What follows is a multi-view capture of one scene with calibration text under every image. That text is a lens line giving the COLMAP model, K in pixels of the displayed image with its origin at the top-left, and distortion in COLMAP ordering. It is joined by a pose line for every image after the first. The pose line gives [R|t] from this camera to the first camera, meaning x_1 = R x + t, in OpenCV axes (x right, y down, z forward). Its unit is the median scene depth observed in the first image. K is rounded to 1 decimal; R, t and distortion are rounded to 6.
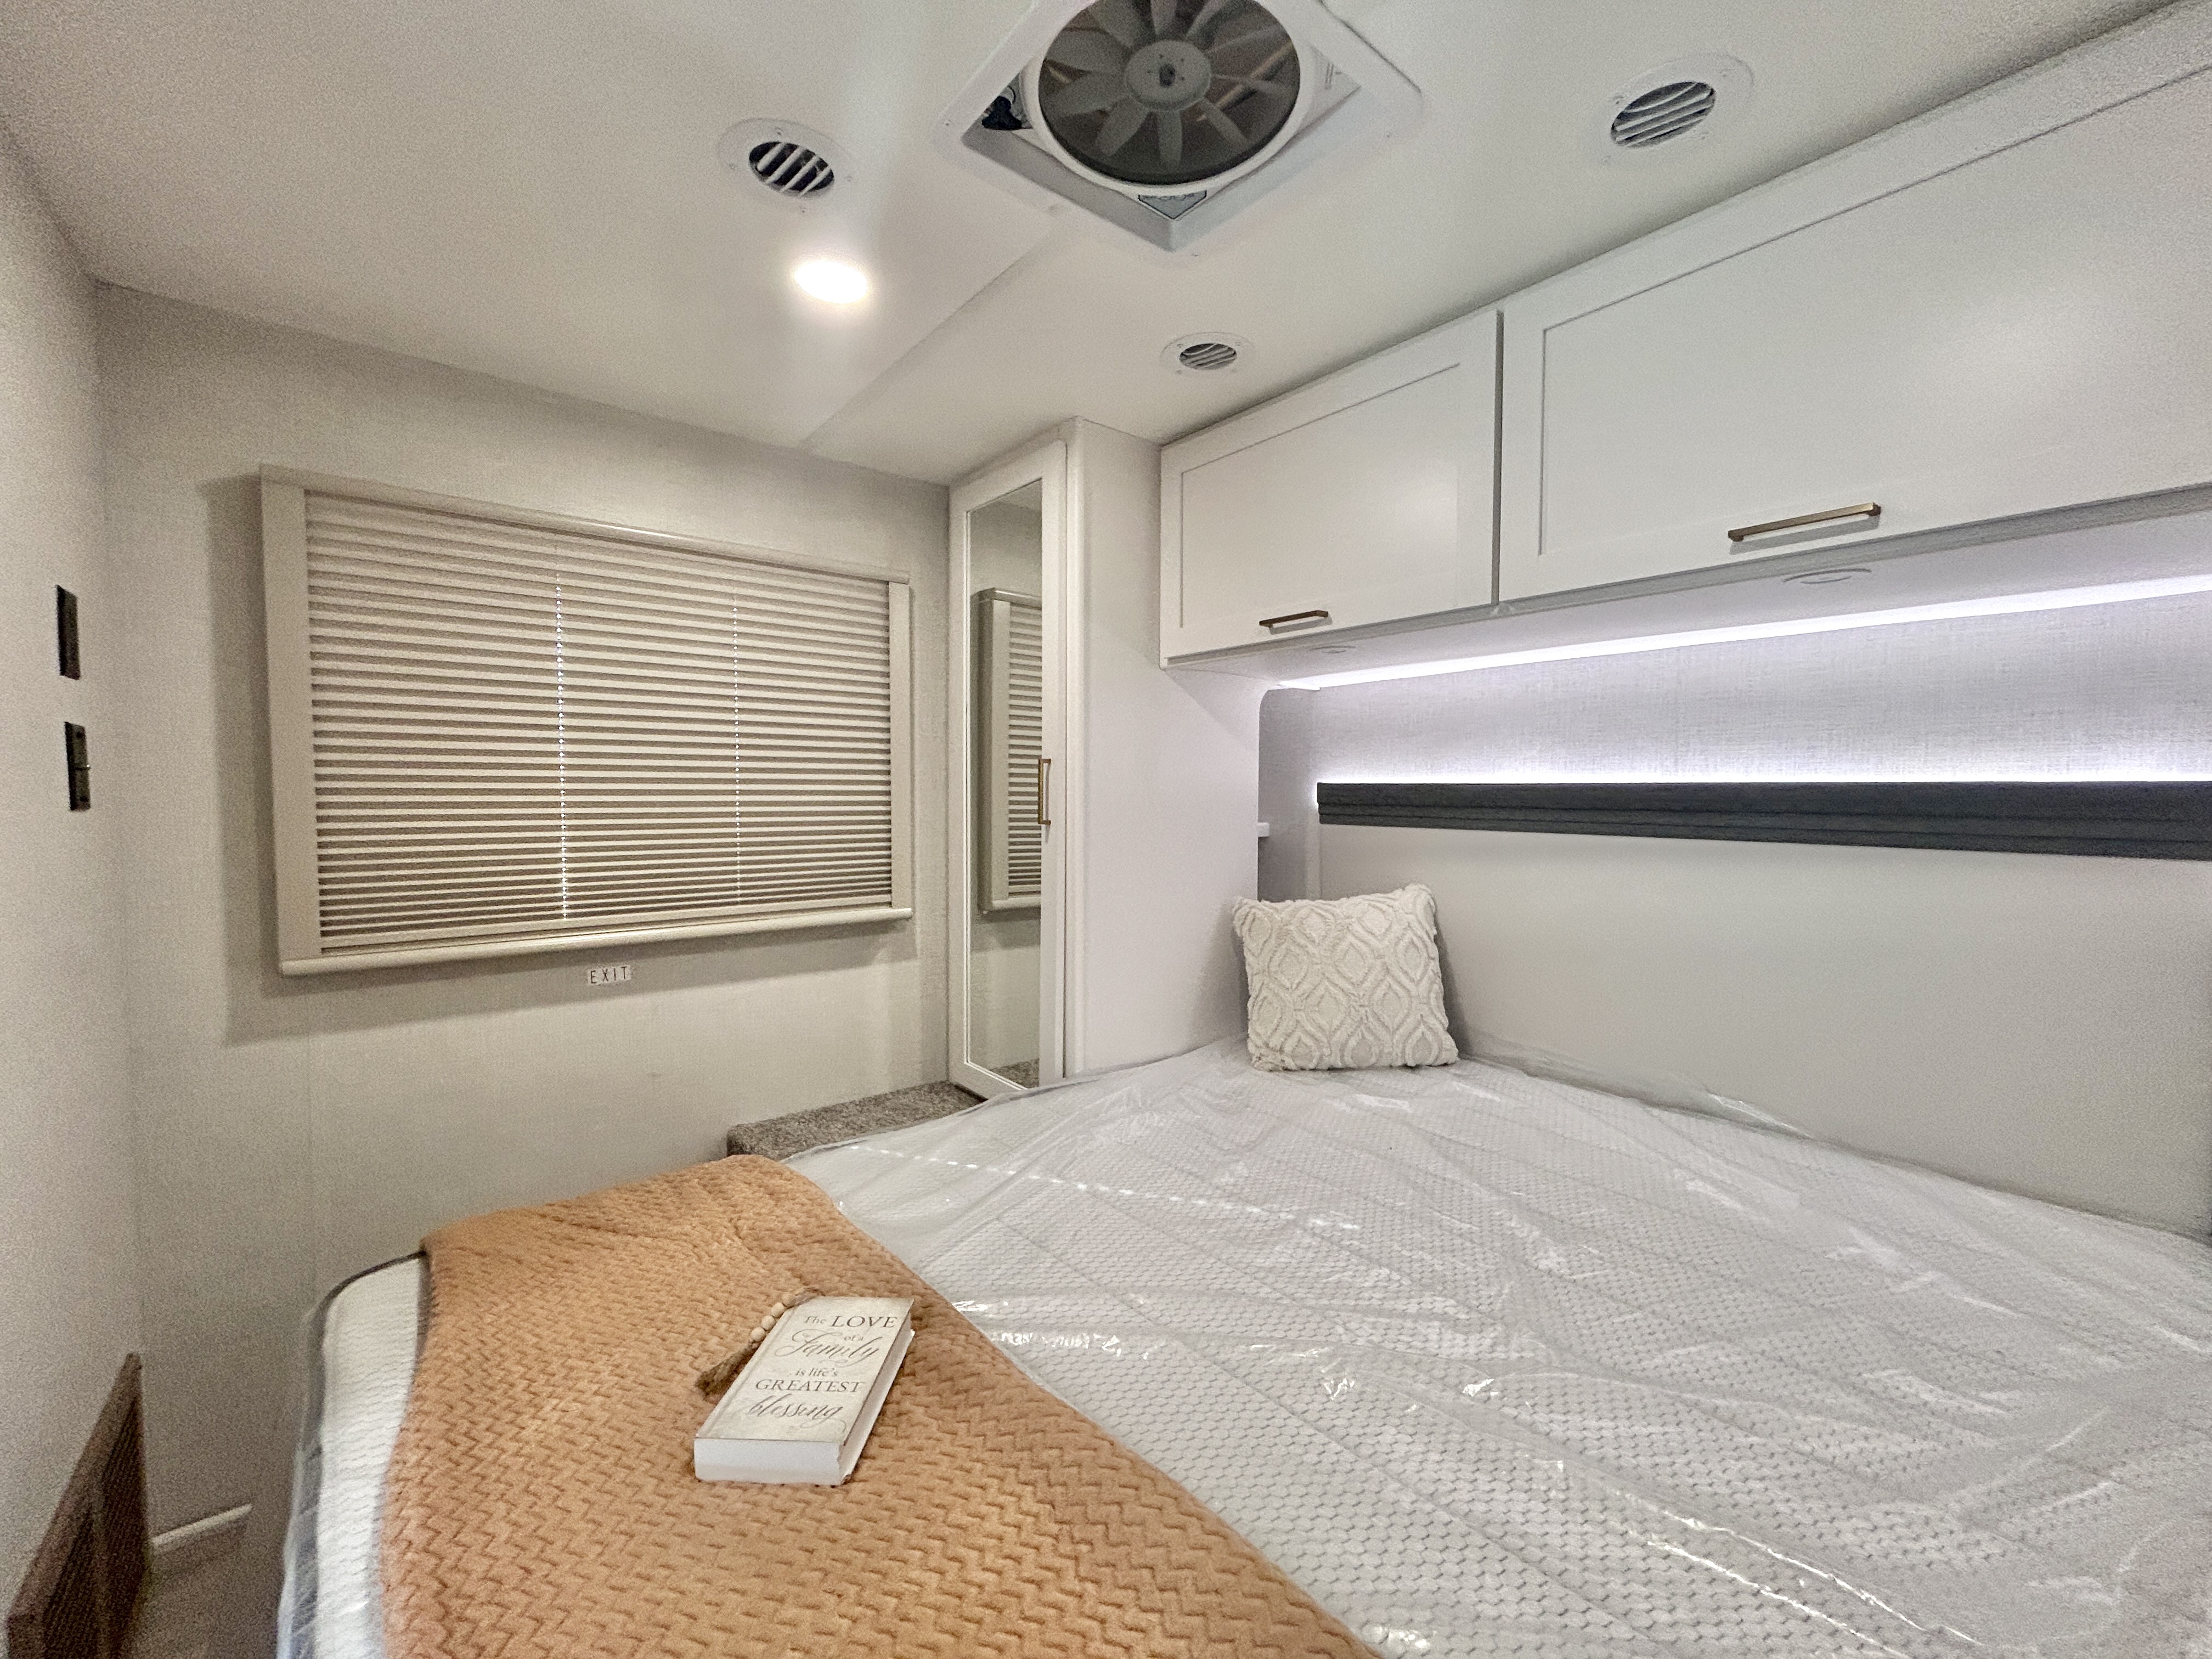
lens RADIAL K [[890.4, 0, 1101.1], [0, 890.4, 828.3], [0, 0, 1]] dist [-0.000648, 0.000241]
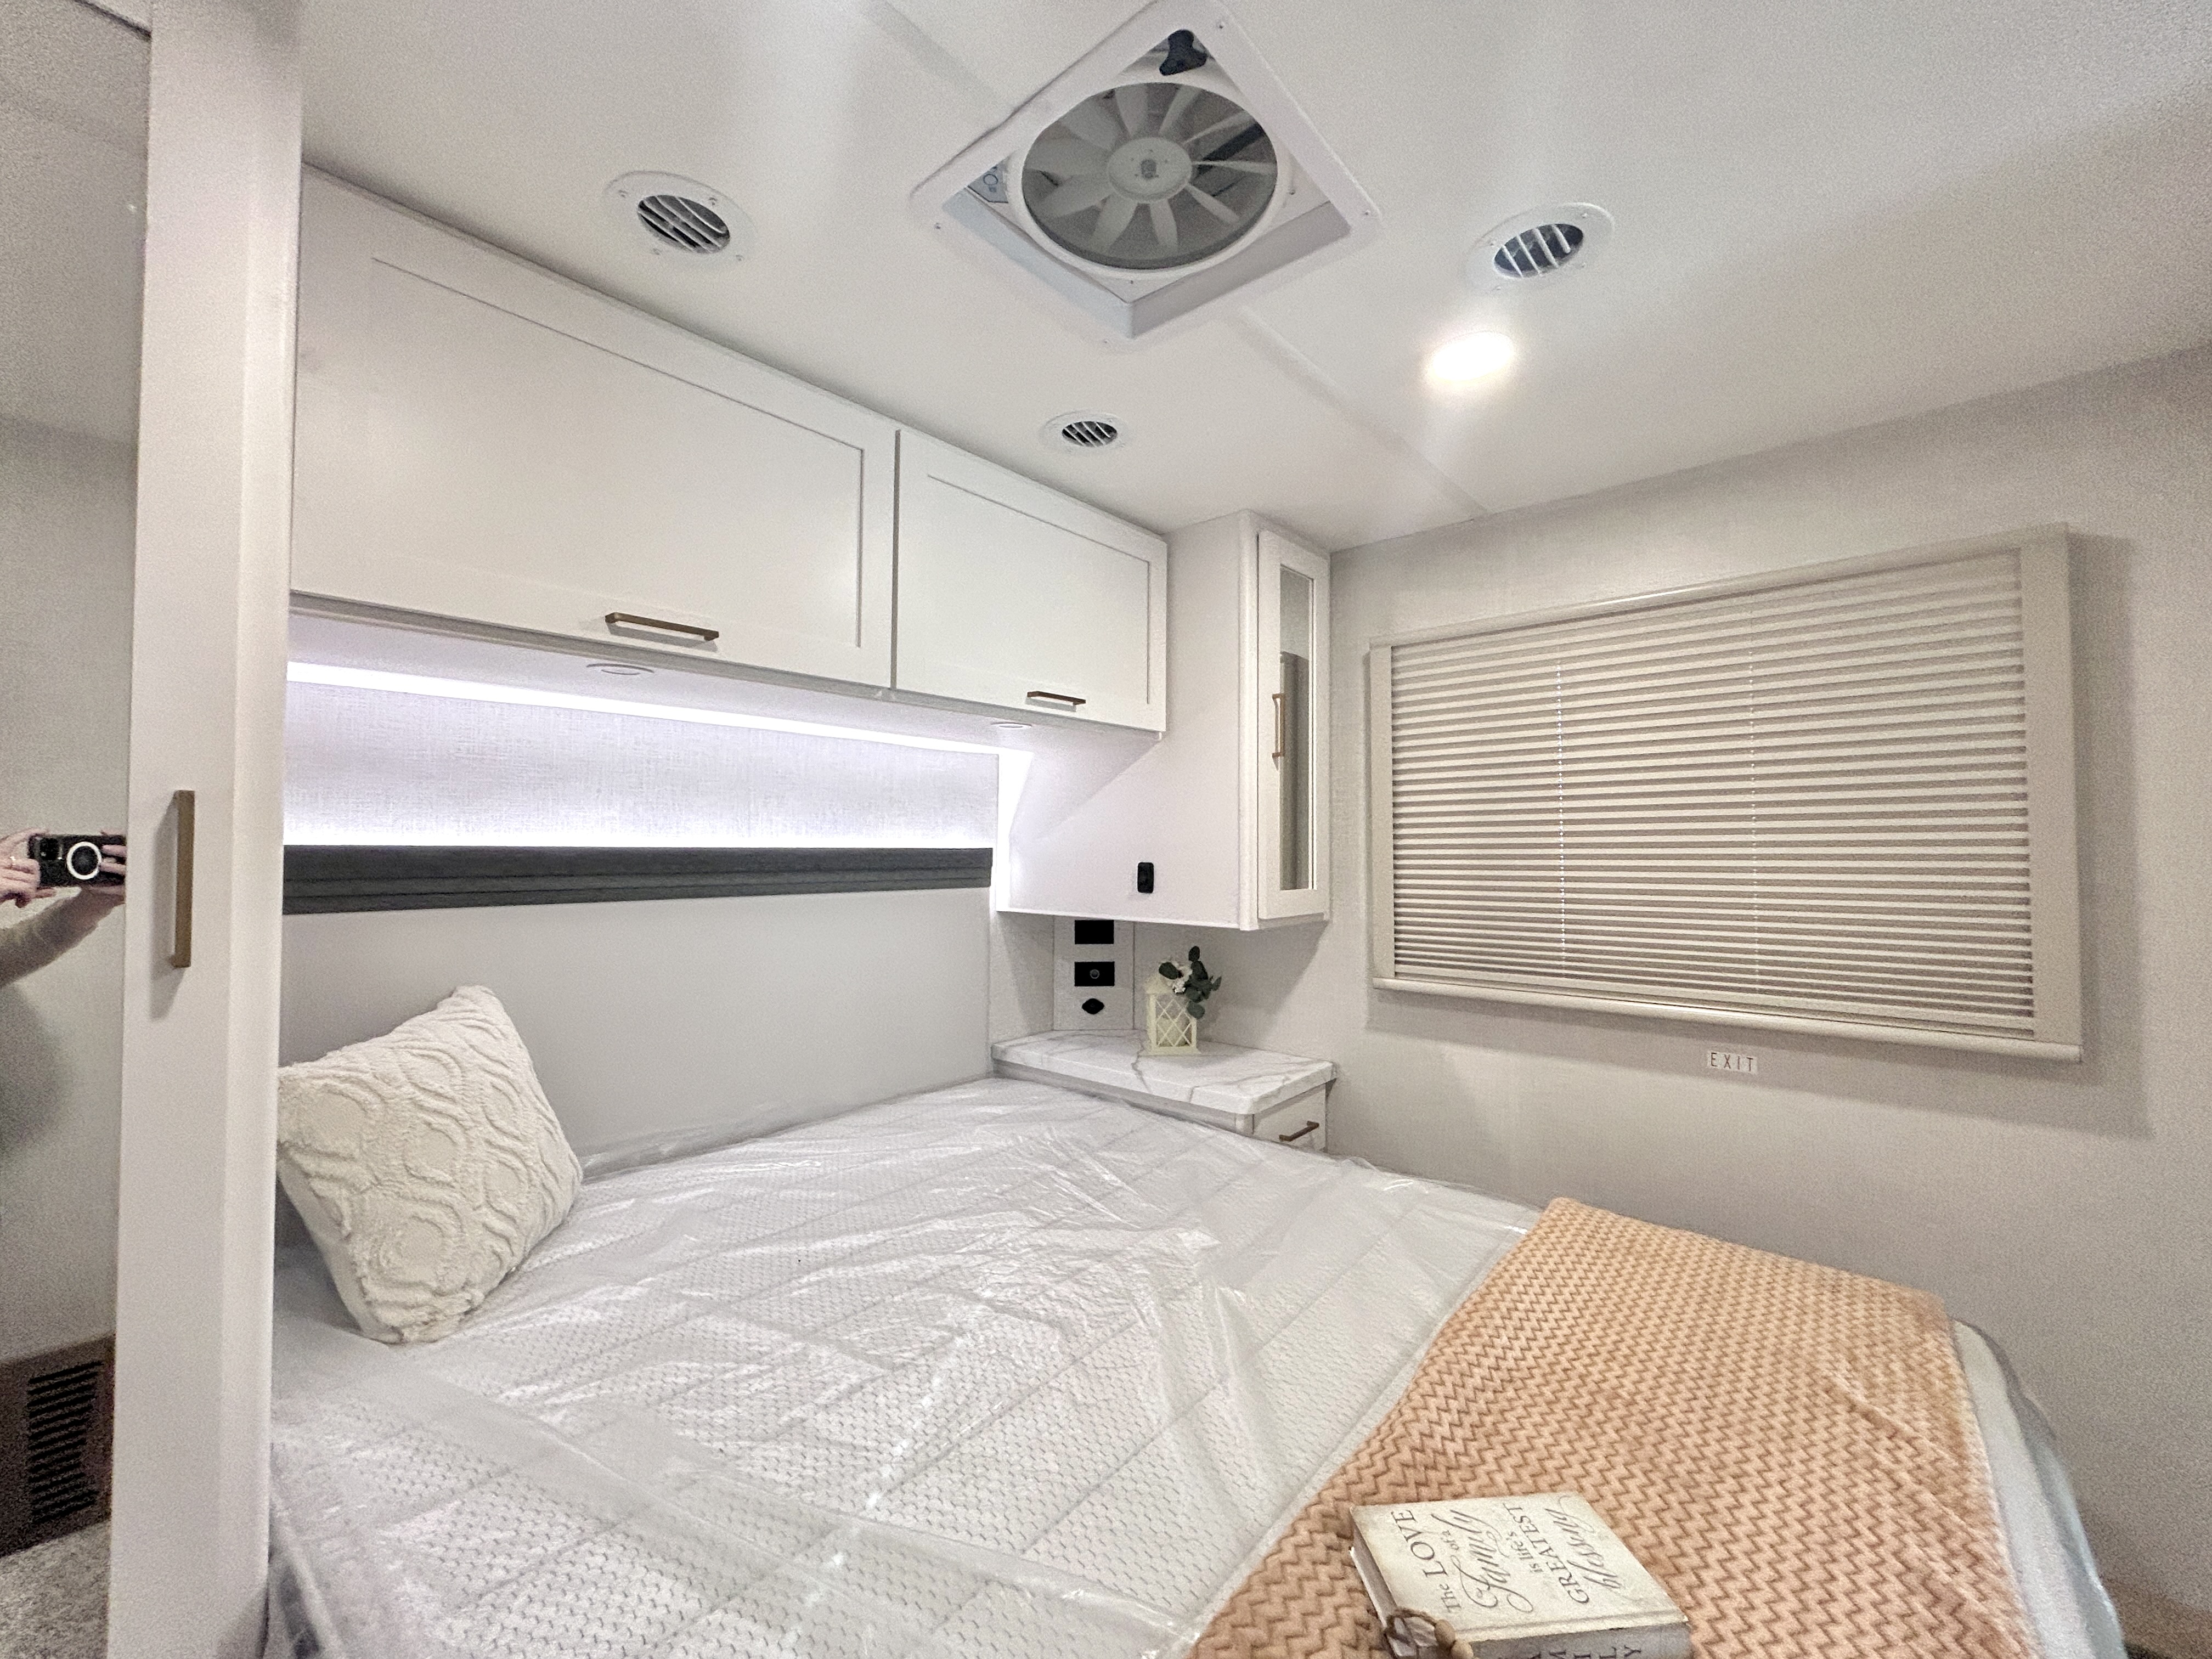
lens RADIAL K [[890.4, 0, 1101.1], [0, 890.4, 828.3], [0, 0, 1]] dist [-0.000648, 0.000241]
pose [[-0.176618, 0.013849, 0.984182, -0.501308], [0.036692, 0.999299, -0.007477, -0.045486], [-0.983595, 0.034791, -0.177003, 0.693328]]
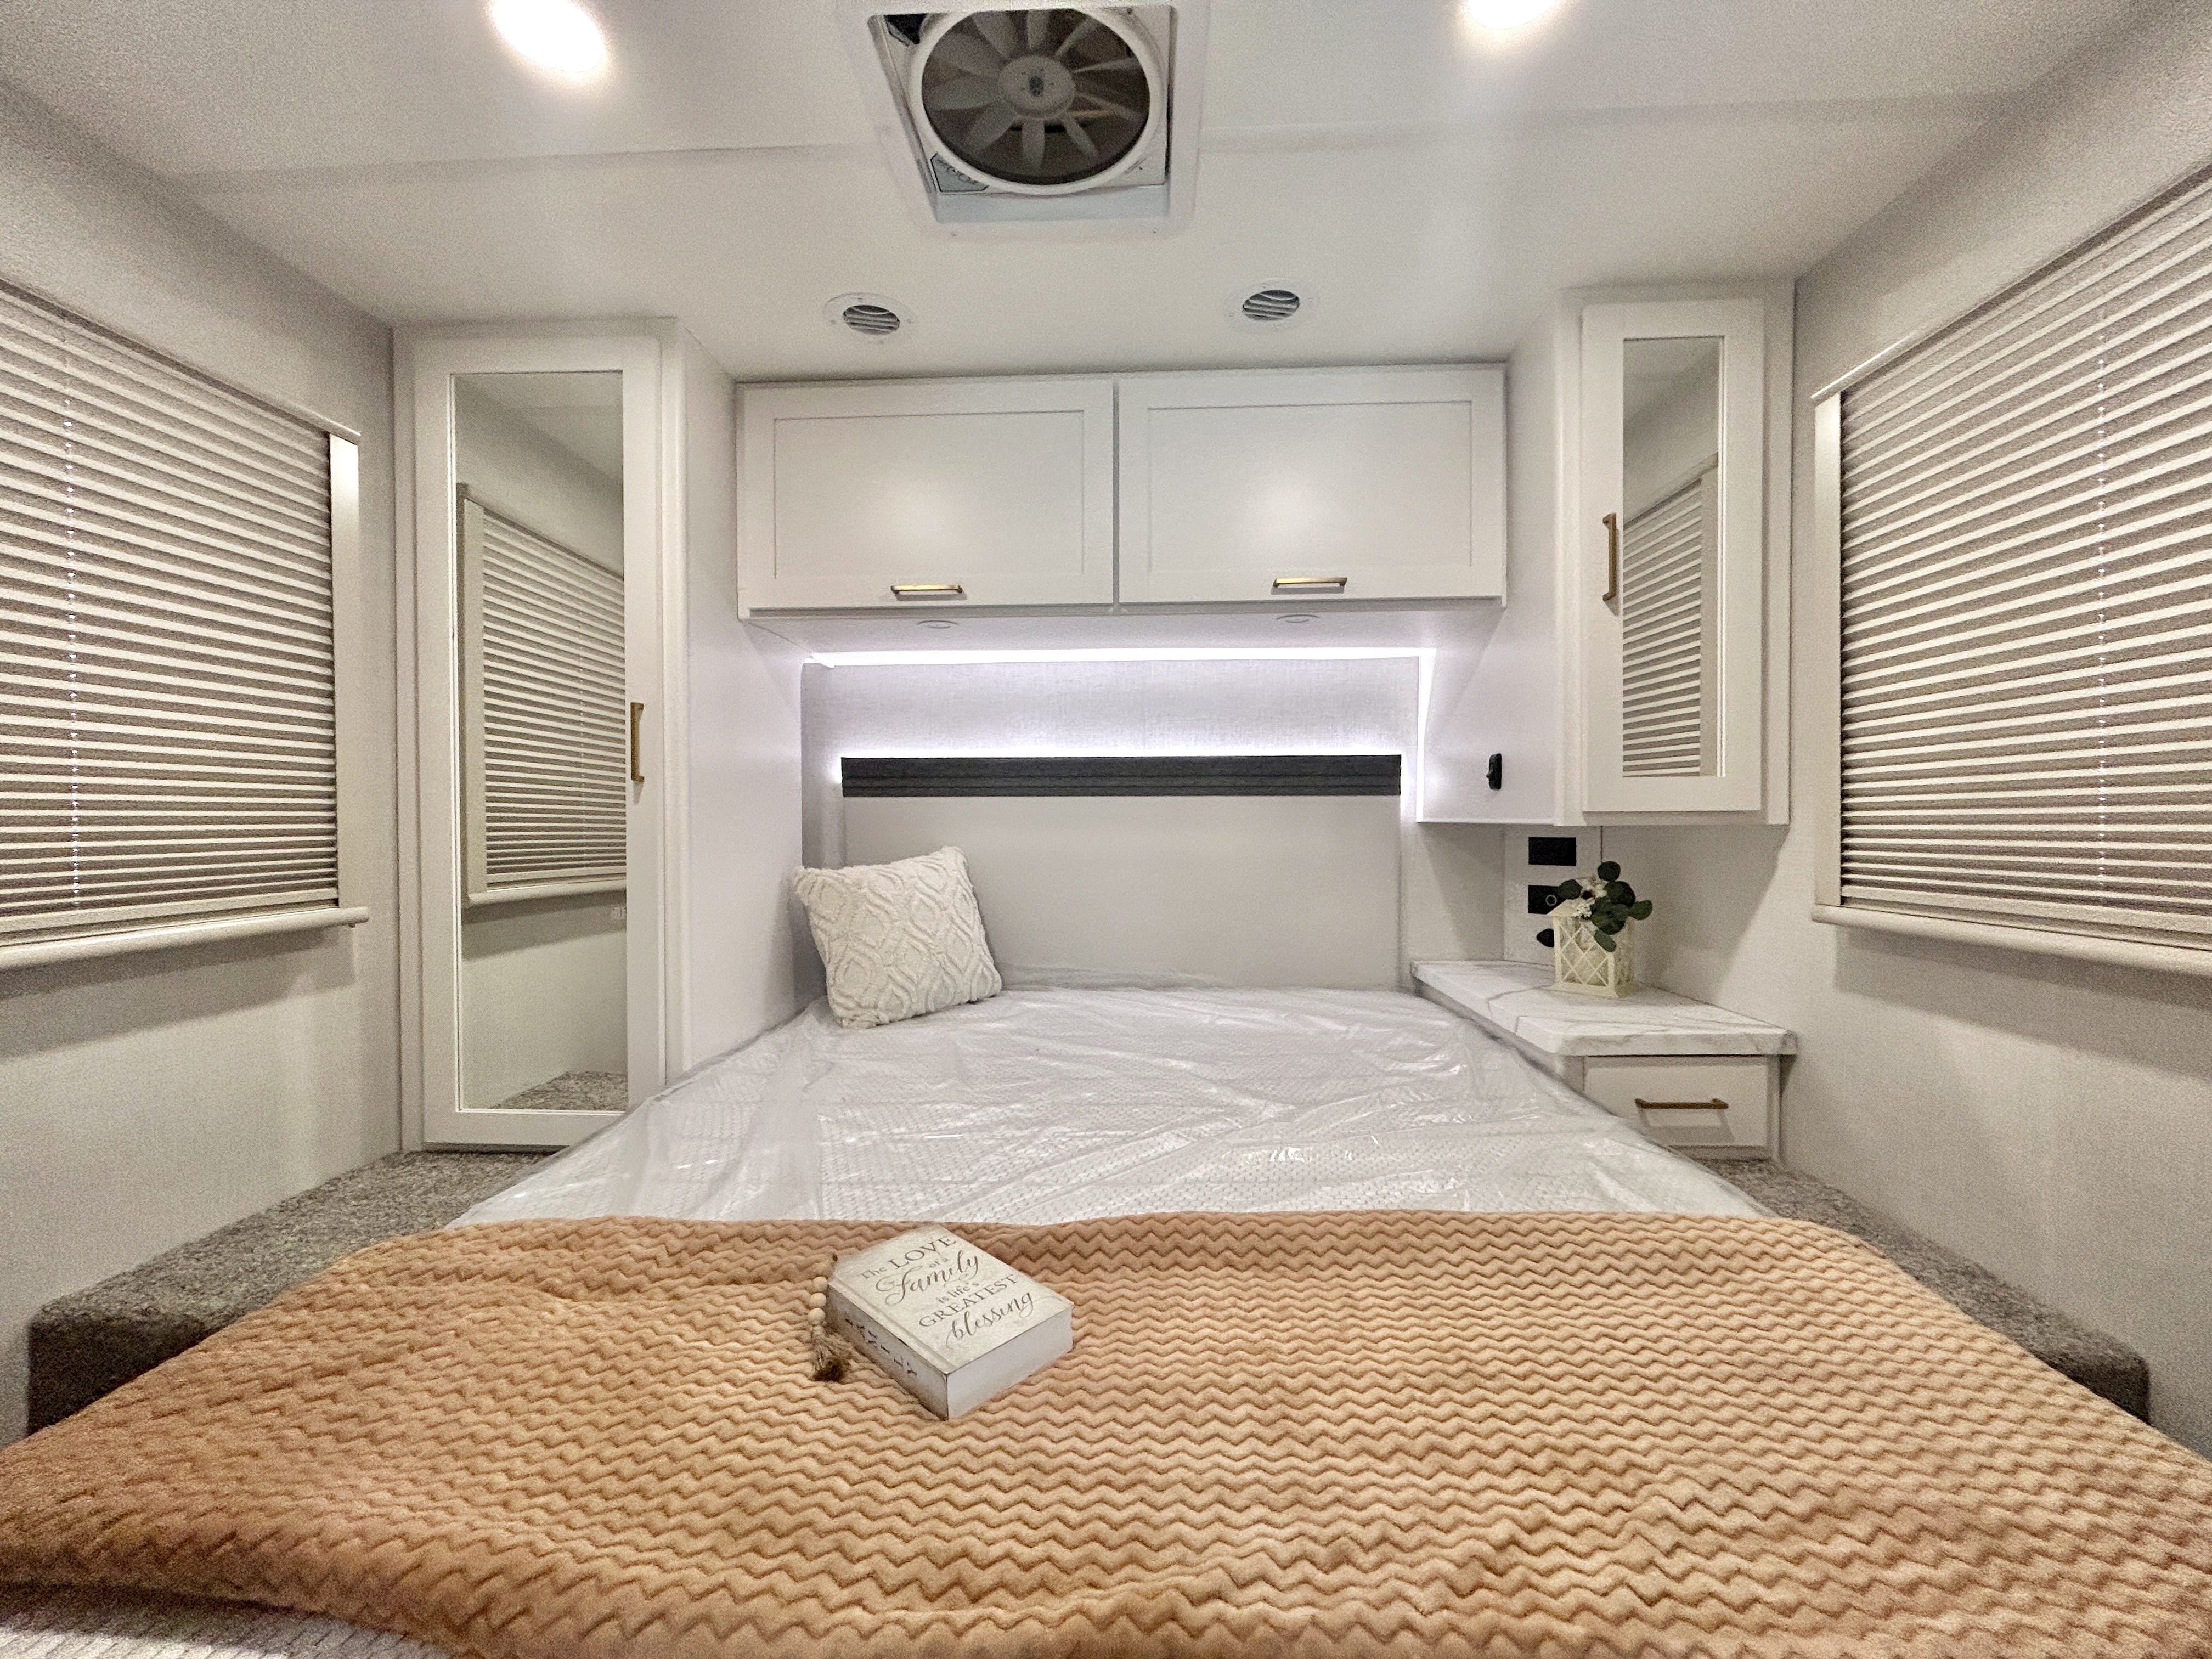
lens RADIAL K [[890.4, 0, 1101.1], [0, 890.4, 828.3], [0, 0, 1]] dist [-0.000648, 0.000241]
pose [[0.662345, -0.018249, 0.748977, -0.408744], [0.038567, 0.999208, -0.009761, 0.065726], [-0.748206, 0.035350, 0.662524, 0.117646]]
